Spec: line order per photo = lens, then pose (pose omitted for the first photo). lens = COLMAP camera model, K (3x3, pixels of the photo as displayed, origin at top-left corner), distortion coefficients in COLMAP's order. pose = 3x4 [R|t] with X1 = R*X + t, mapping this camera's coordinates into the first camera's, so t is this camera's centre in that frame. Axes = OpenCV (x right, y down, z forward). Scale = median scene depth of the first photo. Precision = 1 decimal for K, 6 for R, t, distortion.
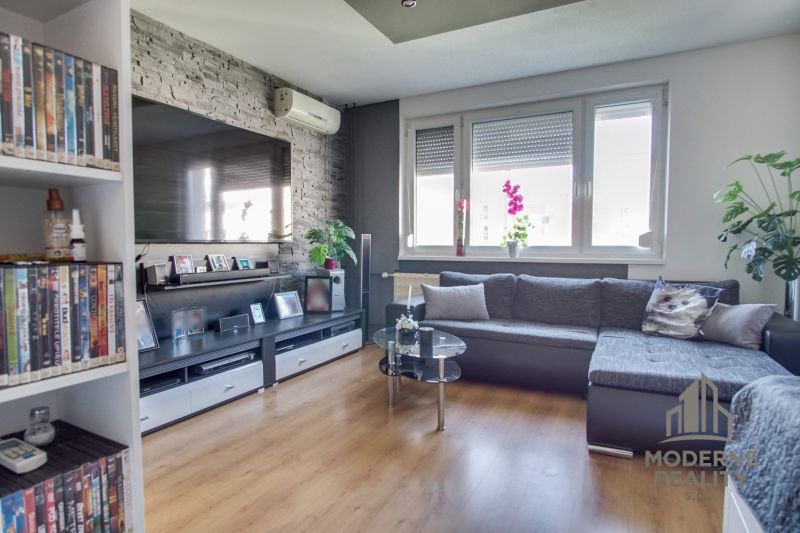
lens RADIAL K [[432.9, 0, 403.0], [0, 432.9, 266.9], [0, 0, 1]] dist [-0.003675, -0.000619]
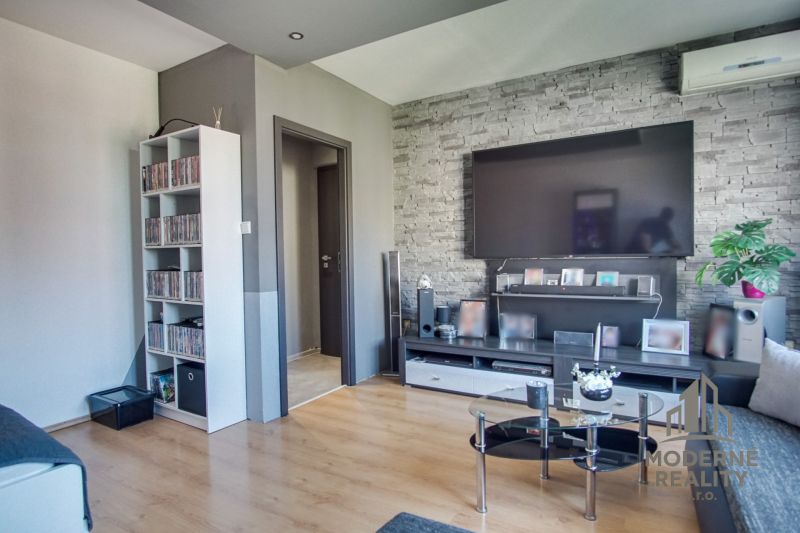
lens RADIAL K [[432.9, 0, 394.6], [0, 432.9, 265.9], [0, 0, 1]] dist [-0.003675, -0.000619]
pose [[-0.053207, 0.023041, -0.998318, 0.673762], [-0.040163, 0.998875, 0.025195, -0.049748], [0.997775, 0.041436, -0.052222, 0.702573]]
